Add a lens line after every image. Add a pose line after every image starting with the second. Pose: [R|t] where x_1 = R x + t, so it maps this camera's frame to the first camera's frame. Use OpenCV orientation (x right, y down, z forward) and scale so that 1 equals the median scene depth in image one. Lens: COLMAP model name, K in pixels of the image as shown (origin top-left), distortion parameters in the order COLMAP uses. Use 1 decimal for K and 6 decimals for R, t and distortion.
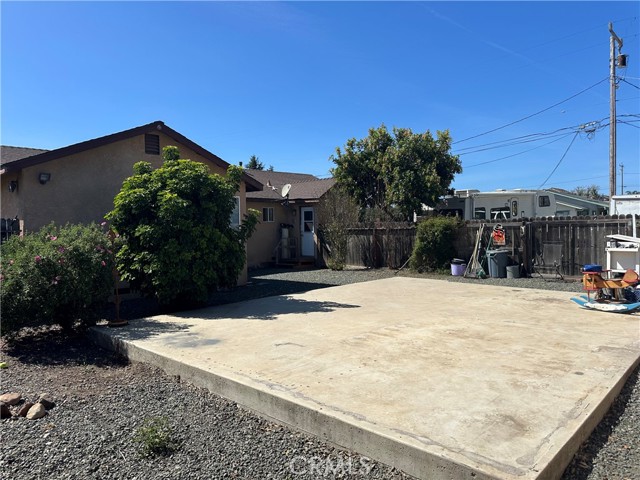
lens RADIAL K [[450.6, 0, 317.9], [0, 450.6, 242.1], [0, 0, 1]] dist [0.105344, -0.120838]
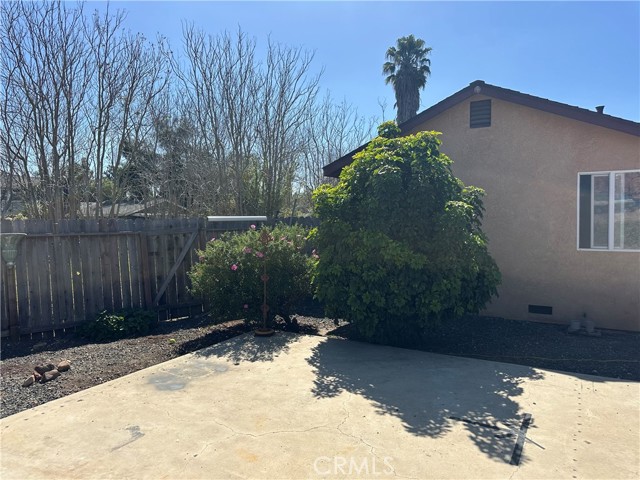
lens RADIAL K [[450.6, 0, 317.9], [0, 450.6, 242.1], [0, 0, 1]] dist [0.105344, -0.120838]
pose [[0.283793, 0.080767, -0.955478, 0.587668], [-0.040660, 0.996564, 0.072163, -0.094491], [0.958023, 0.018371, 0.286101, 1.054019]]
